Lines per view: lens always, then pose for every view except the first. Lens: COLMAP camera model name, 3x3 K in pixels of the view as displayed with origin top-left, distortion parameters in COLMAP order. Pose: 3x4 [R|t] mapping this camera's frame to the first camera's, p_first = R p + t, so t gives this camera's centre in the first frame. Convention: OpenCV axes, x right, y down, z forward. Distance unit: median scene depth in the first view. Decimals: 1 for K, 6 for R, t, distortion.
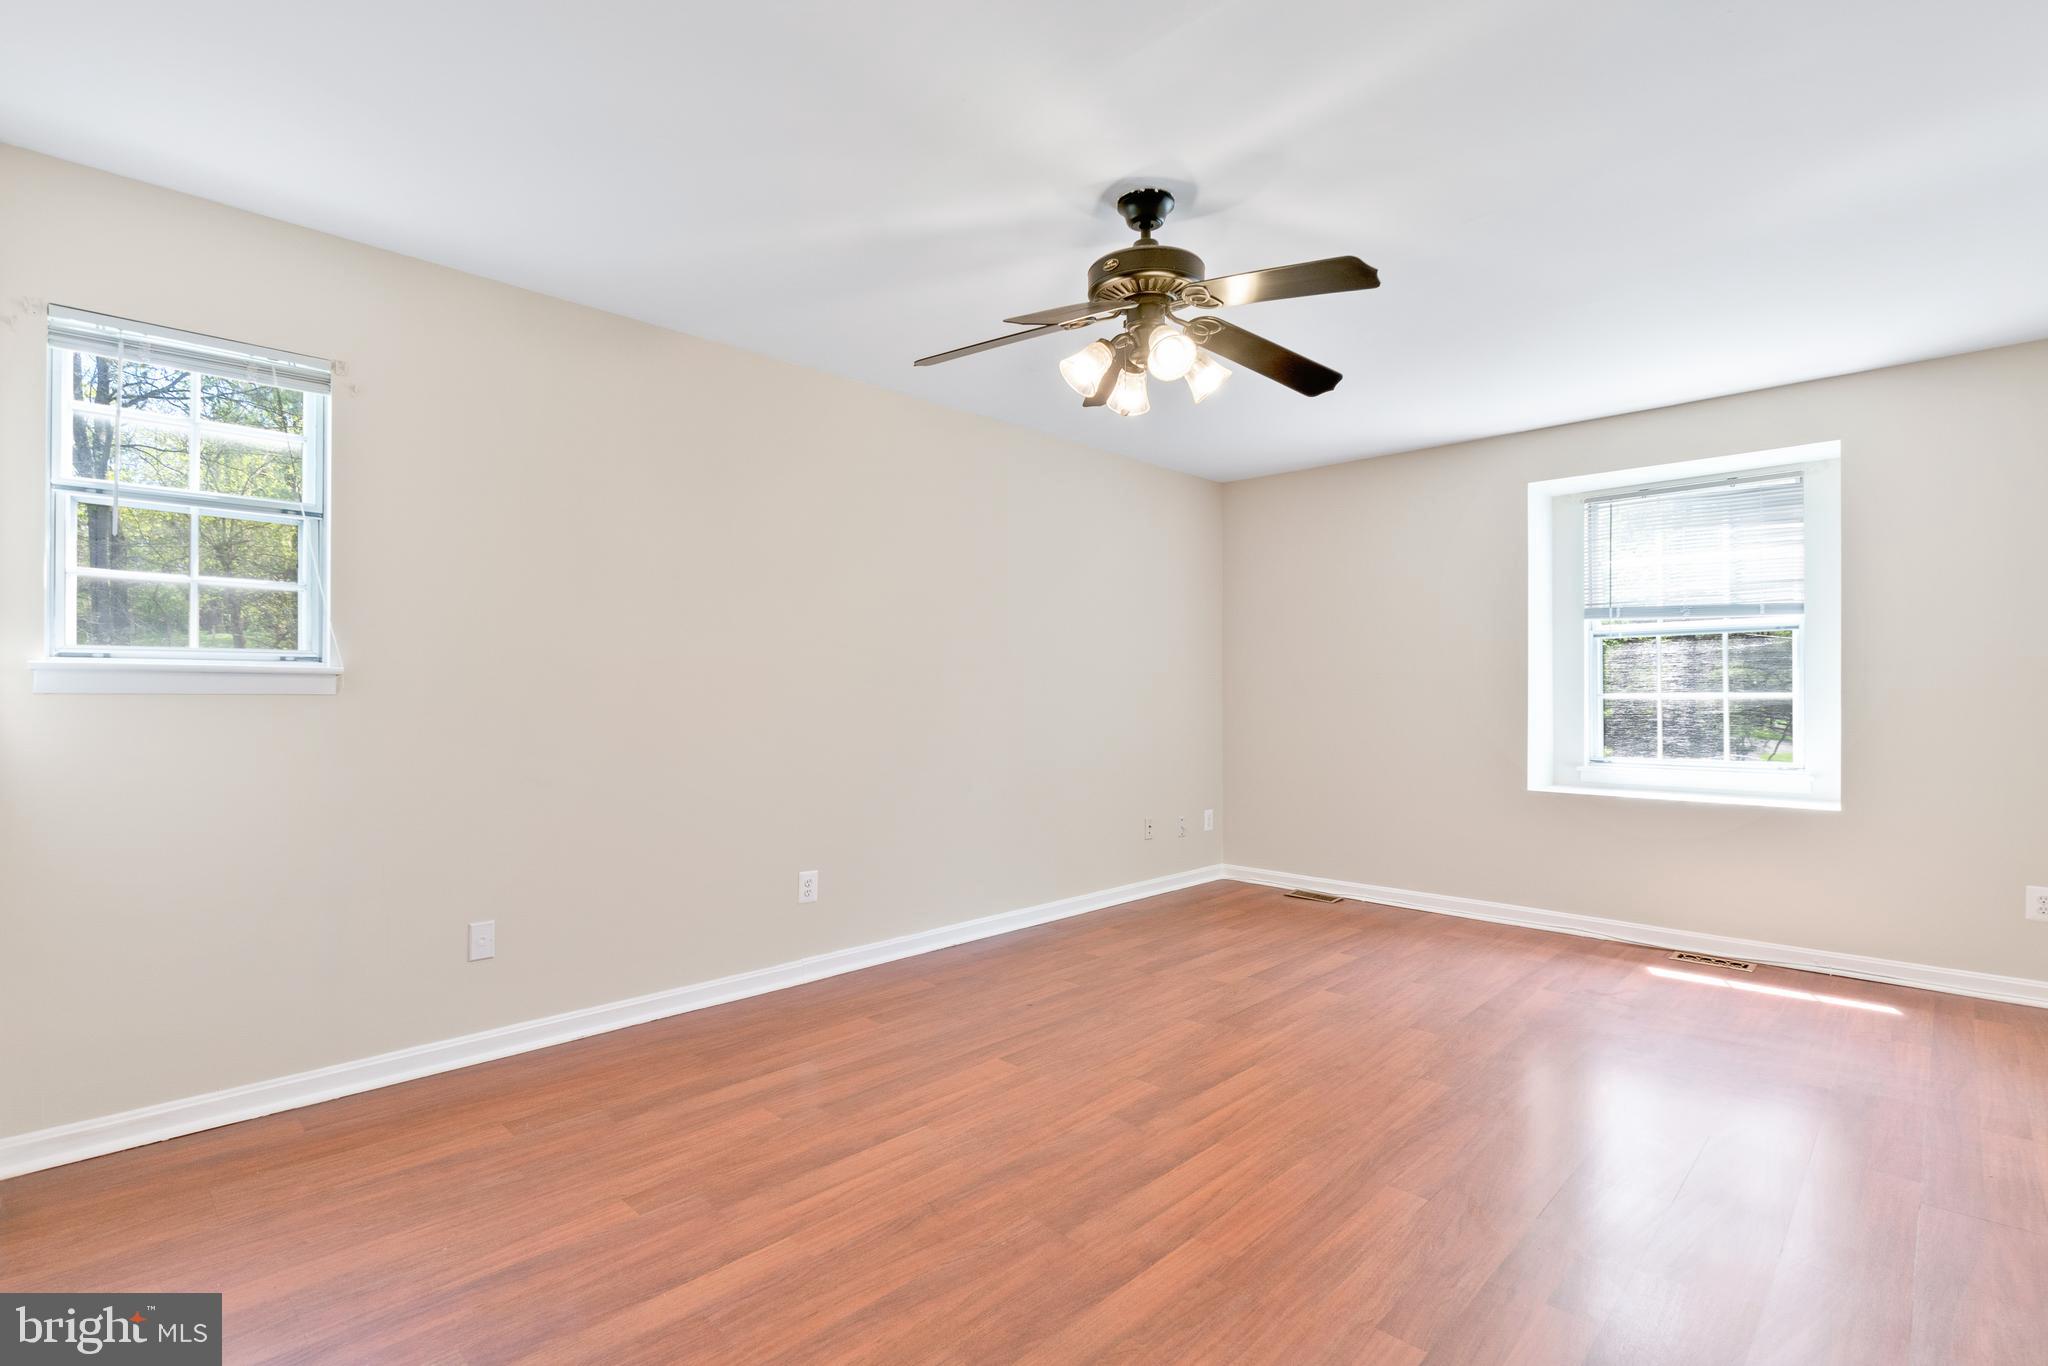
lens RADIAL K [[958.2, 0, 1025.6], [0, 958.2, 692.9], [0, 0, 1]] dist [0.001452, 0.000281]
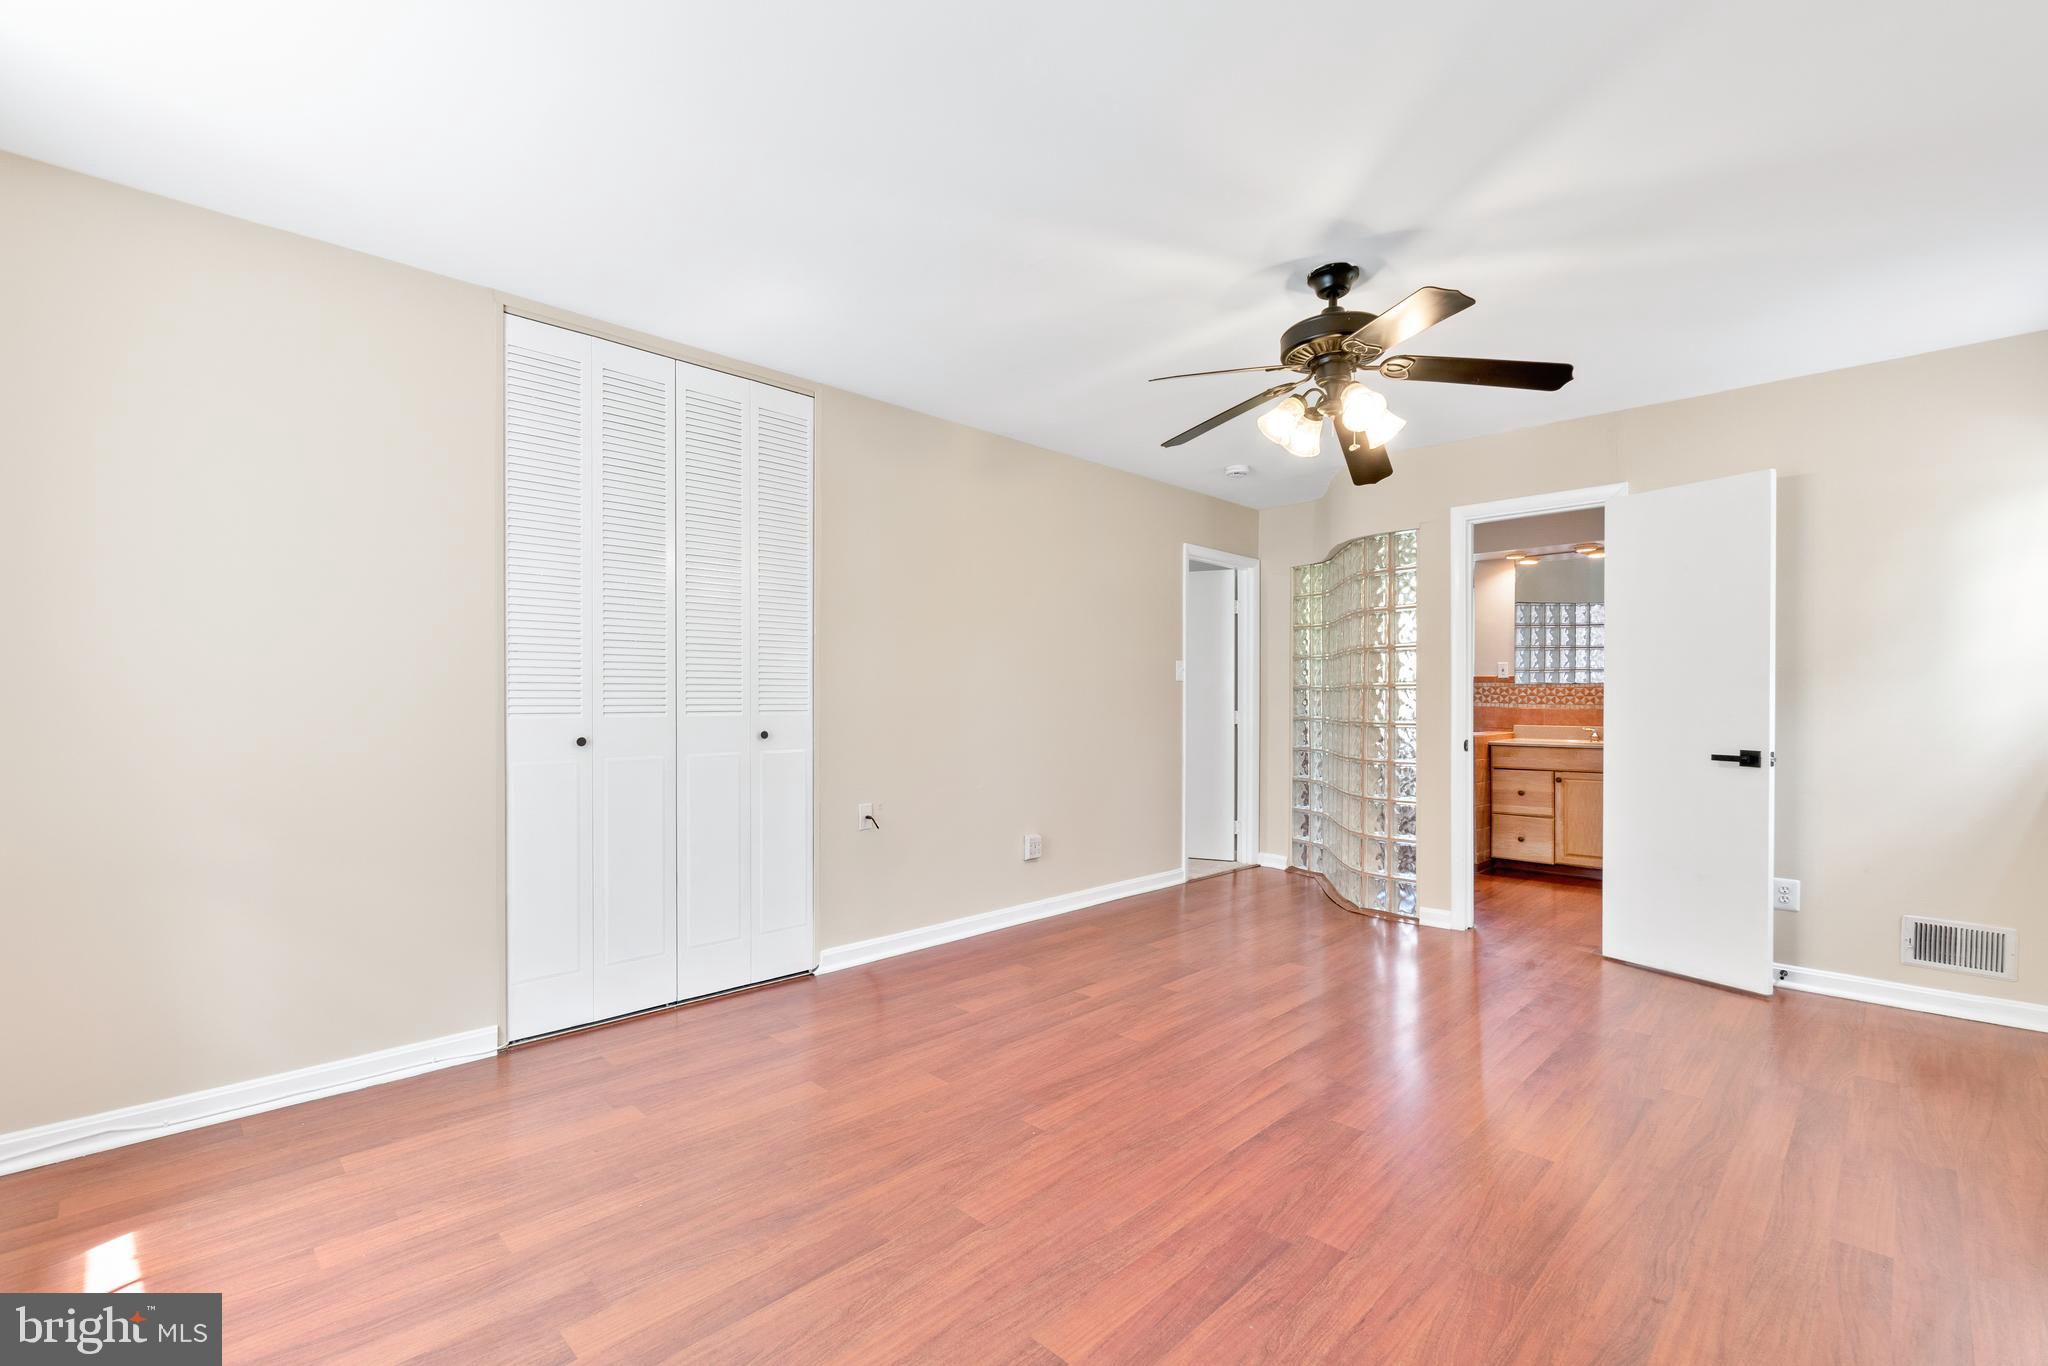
lens RADIAL K [[906.0, 0, 1026.3], [0, 906.0, 691.8], [0, 0, 1]] dist [0.002988, -0.002390]
pose [[-0.999965, -0.008146, 0.001649, 0.419844], [-0.008154, 0.999956, -0.004619, -0.000343], [-0.001611, -0.004633, -0.999988, 1.796765]]
